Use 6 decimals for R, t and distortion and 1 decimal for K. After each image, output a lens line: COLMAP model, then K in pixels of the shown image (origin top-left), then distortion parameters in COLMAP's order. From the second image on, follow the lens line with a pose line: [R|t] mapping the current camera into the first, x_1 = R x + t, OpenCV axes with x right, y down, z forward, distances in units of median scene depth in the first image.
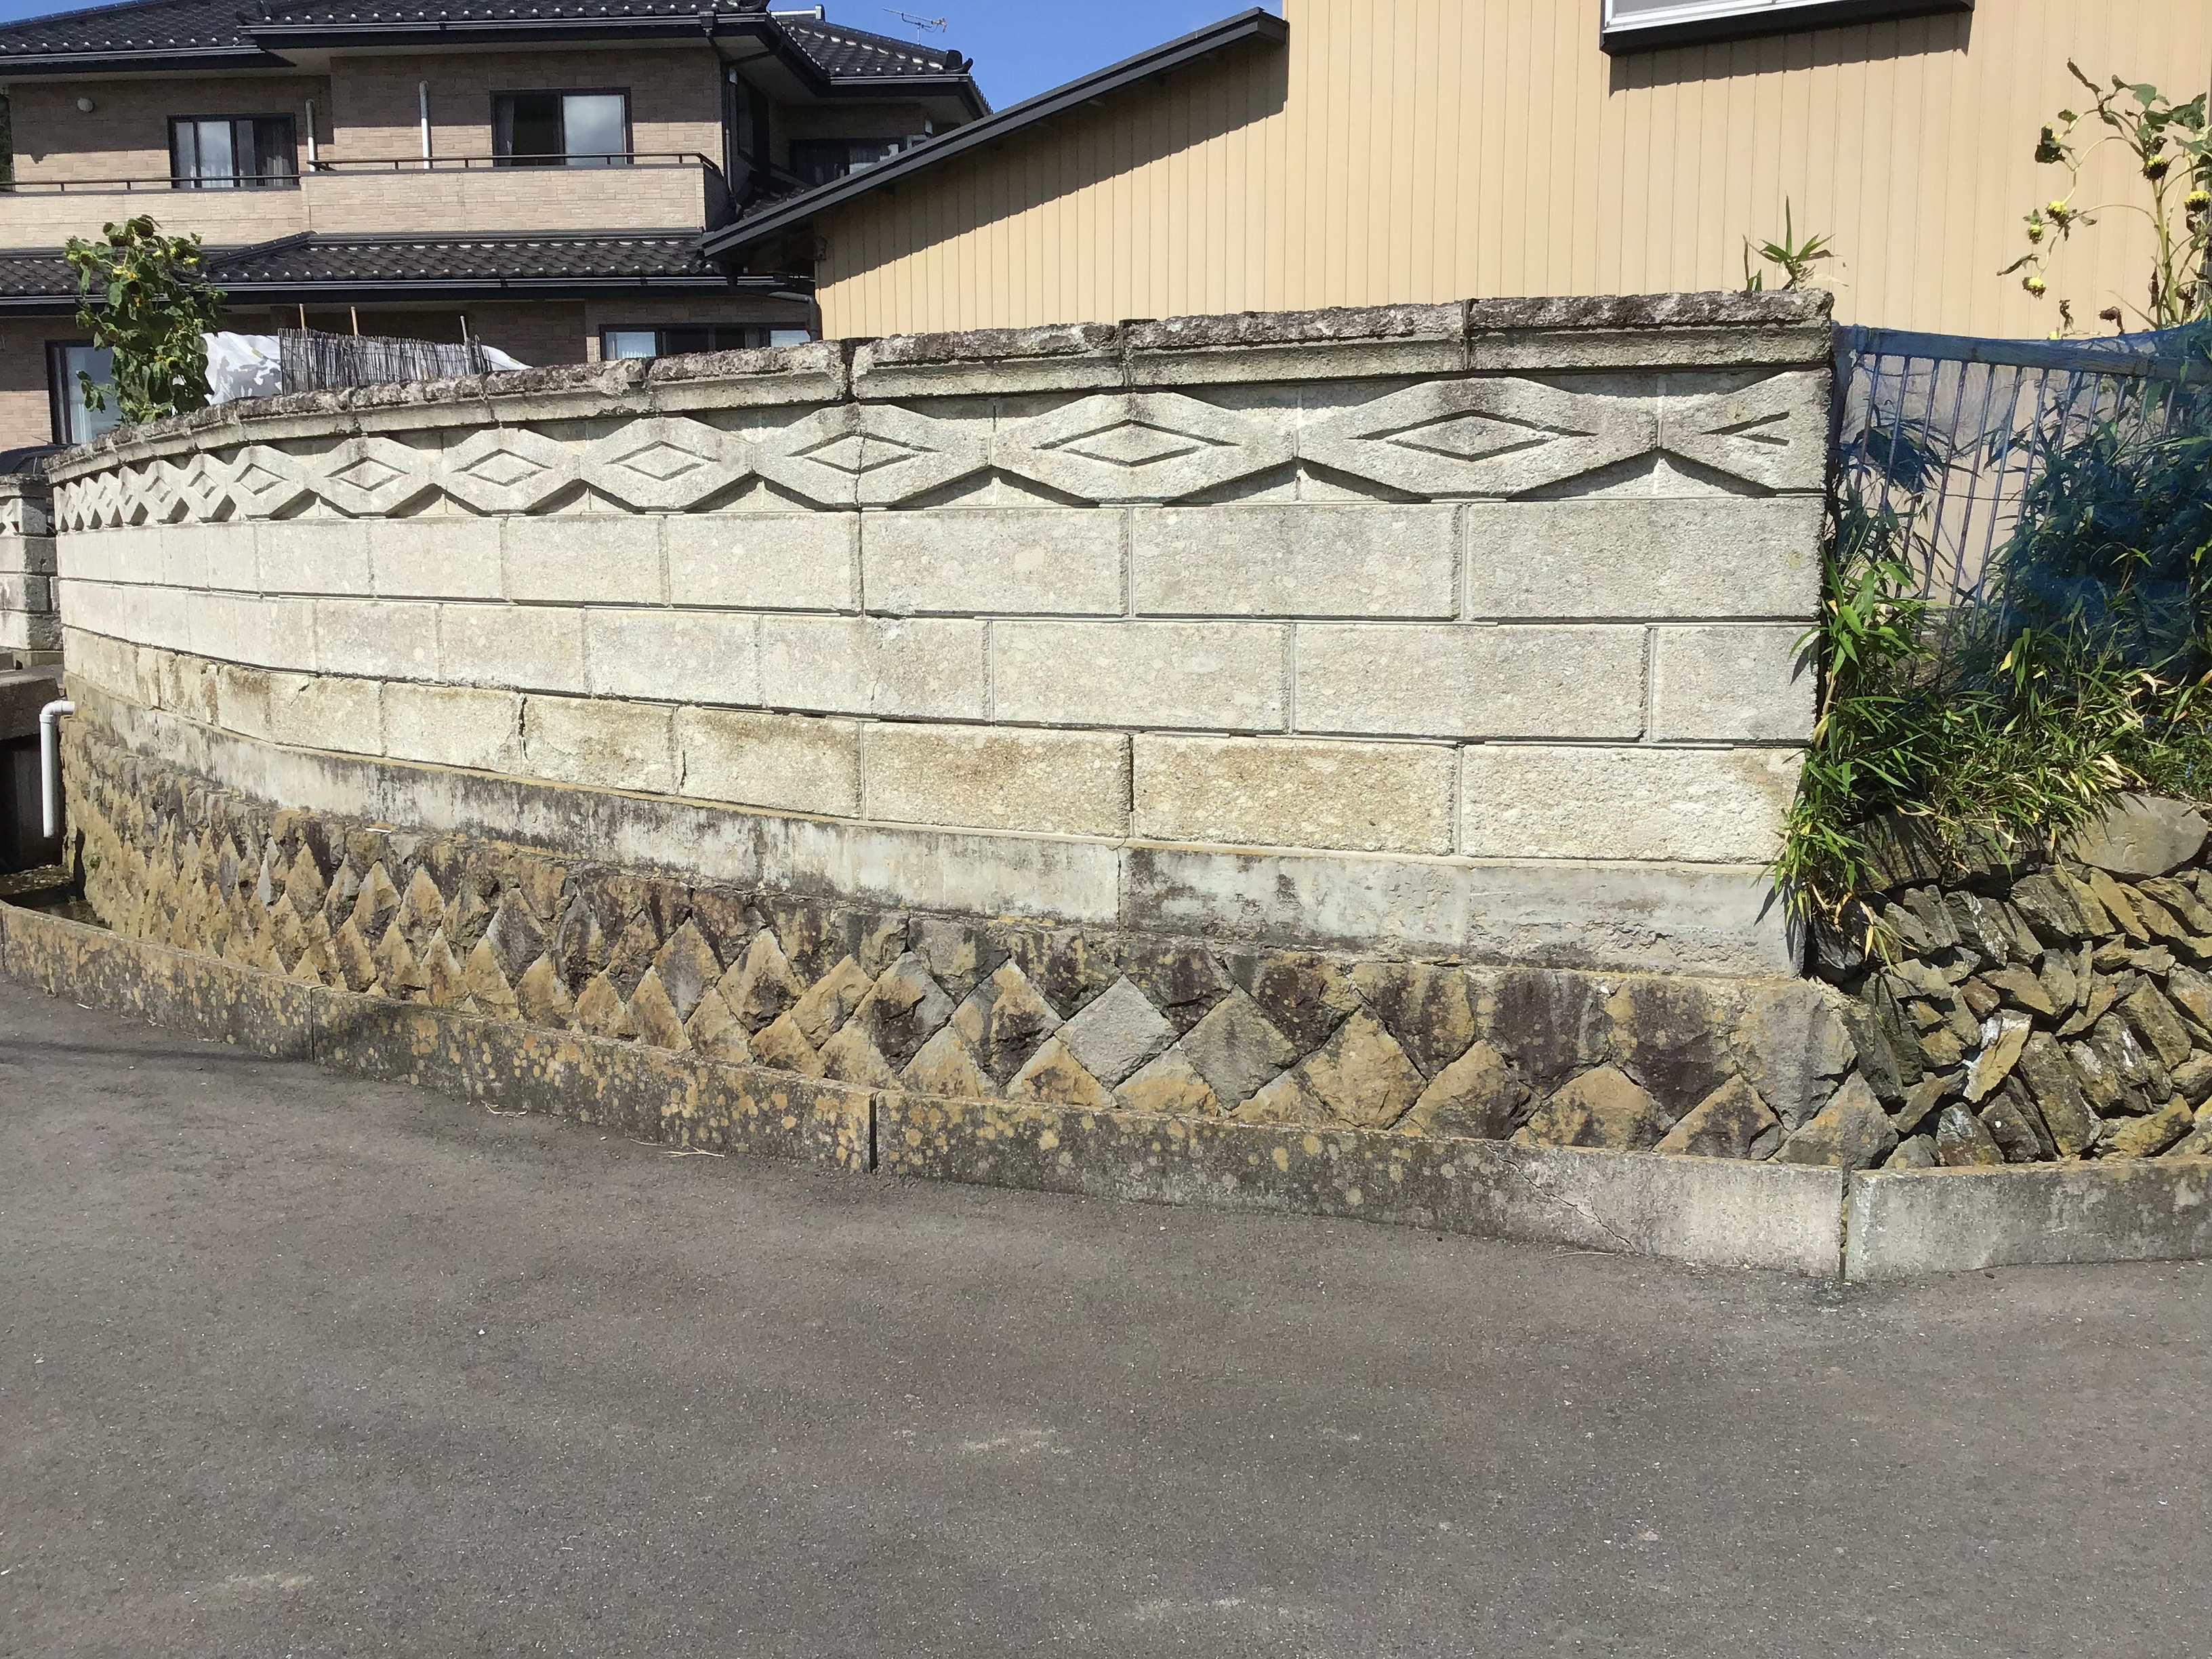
lens RADIAL K [[2049.8, 0, 1045.4], [0, 2049.8, 817.2], [0, 0, 1]] dist [0.138655, -0.397364]
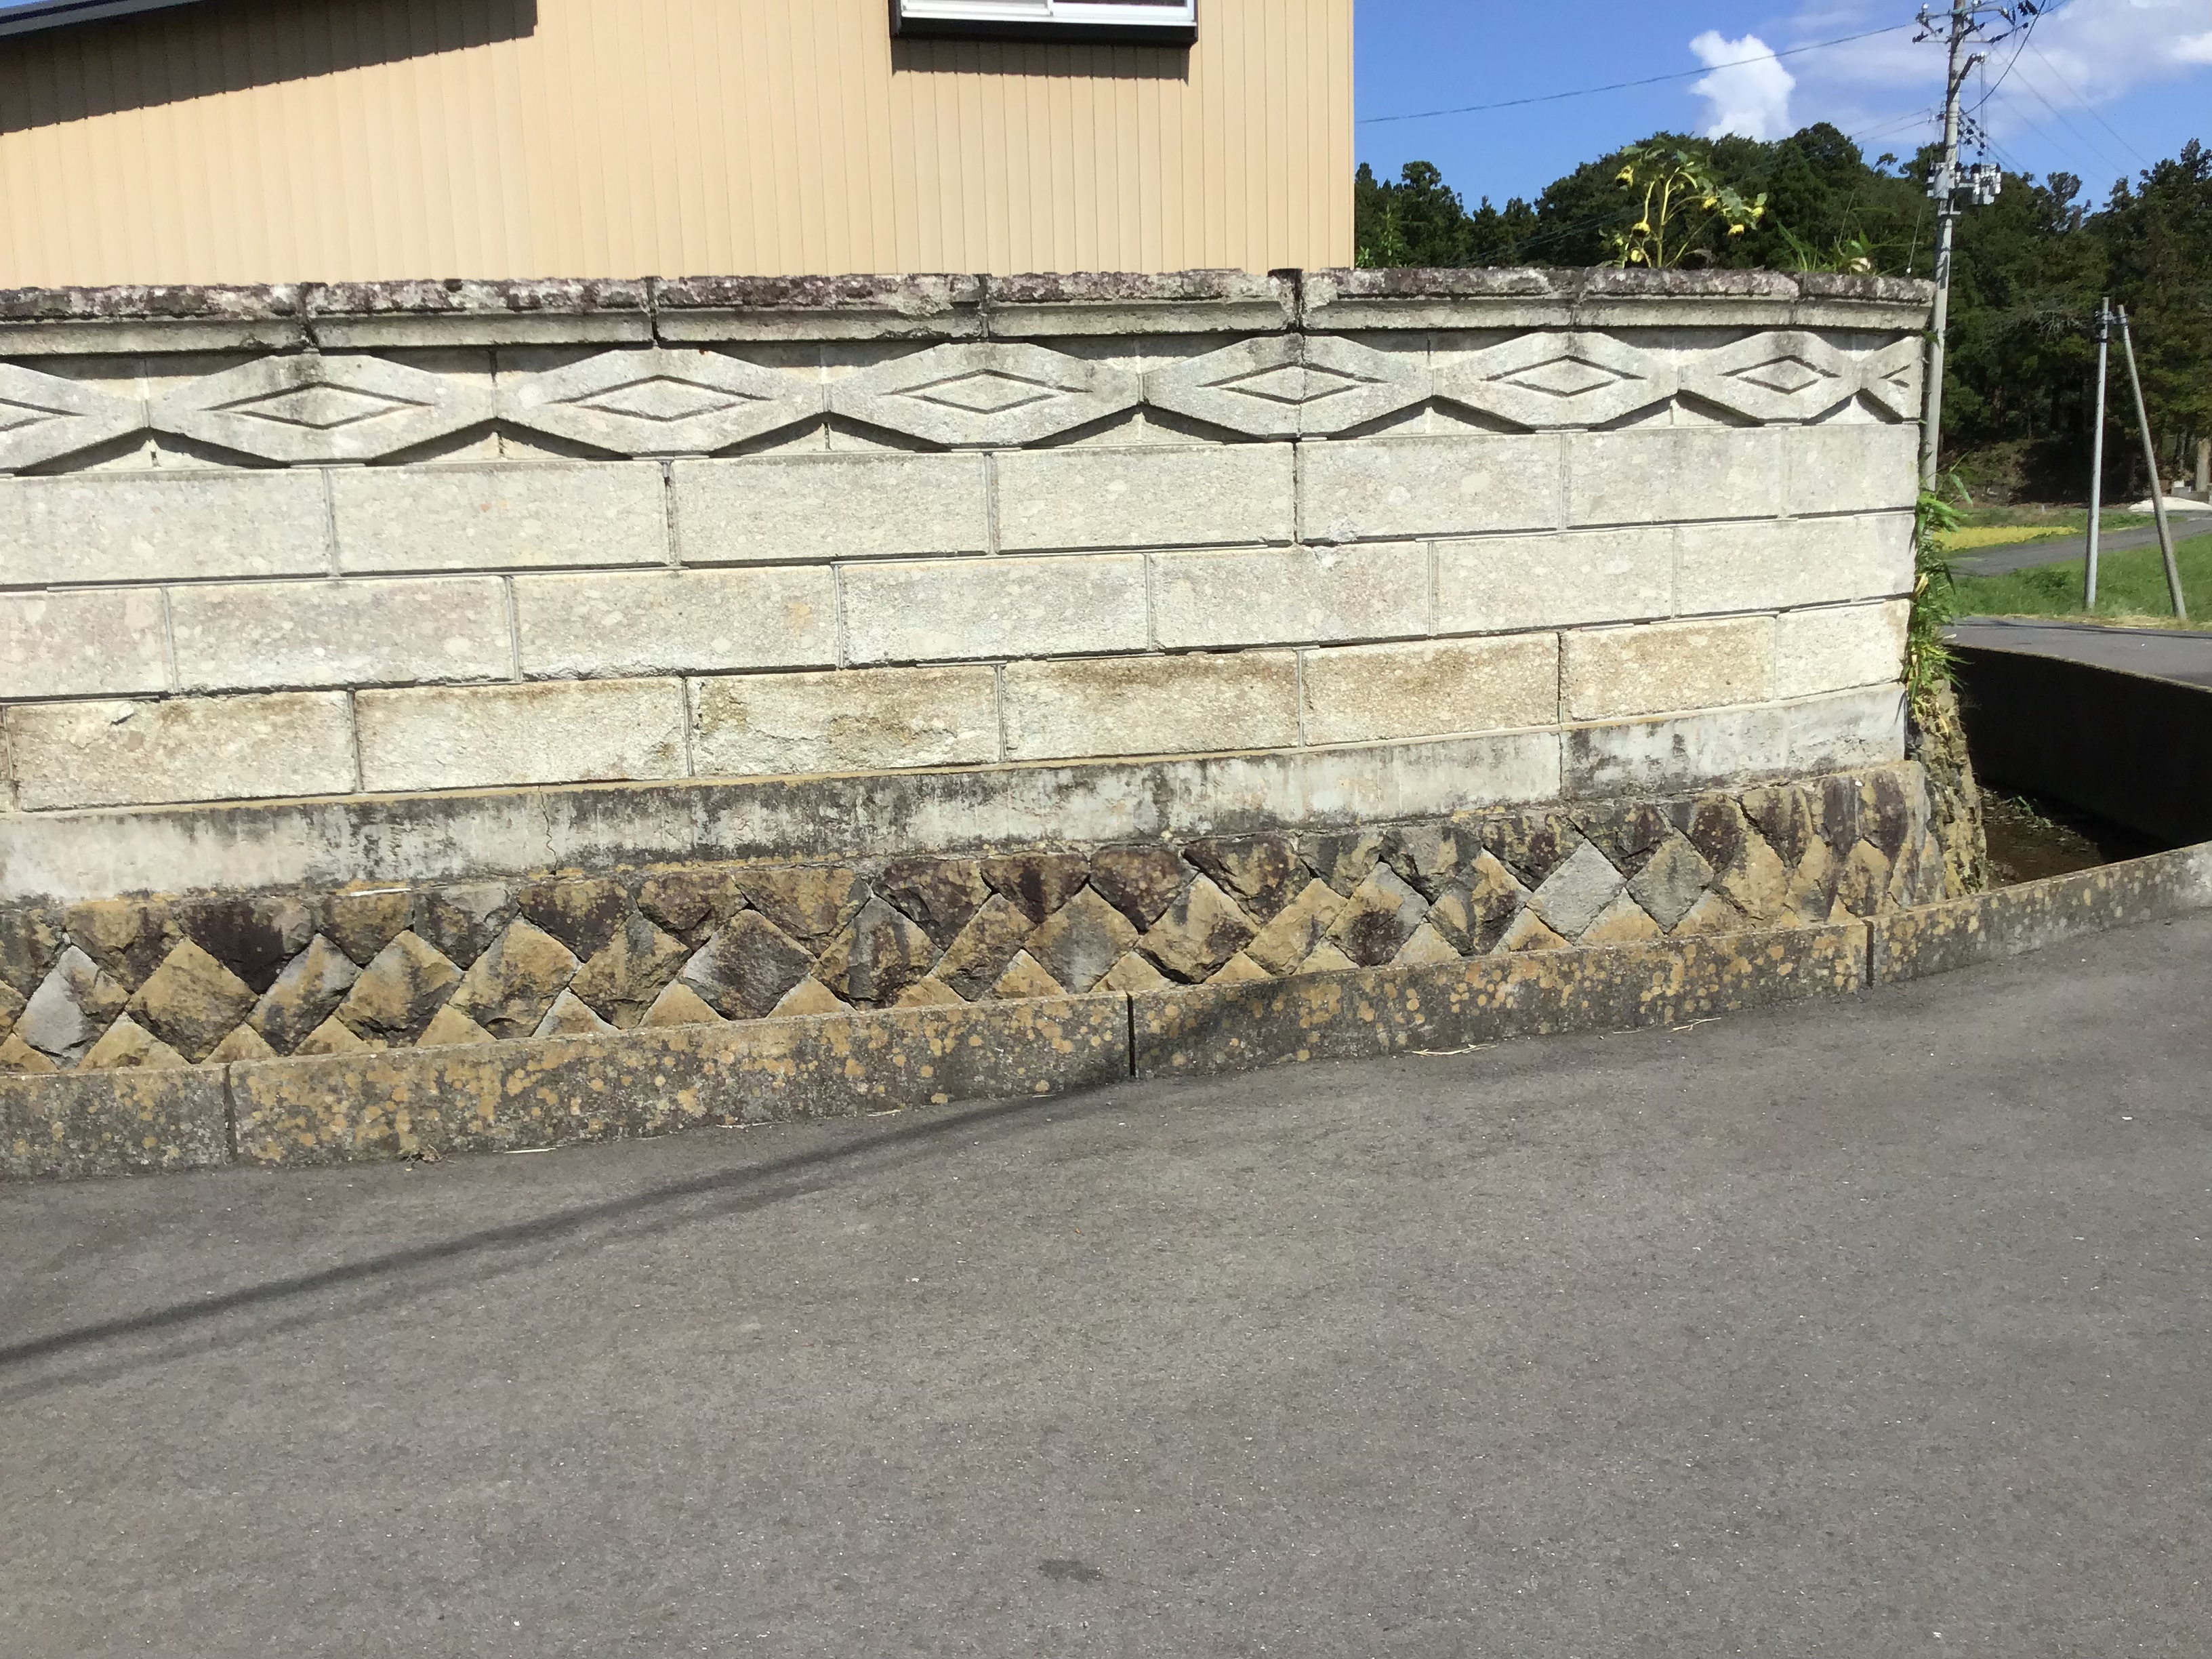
lens RADIAL K [[2029.4, 0, 1152.7], [0, 2029.4, 823.6], [0, 0, 1]] dist [0.171184, -0.494688]
pose [[0.632211, -0.143118, 0.761464, -0.966380], [0.132438, 0.988289, 0.075792, -0.050335], [-0.763394, 0.052930, 0.643761, 0.434122]]
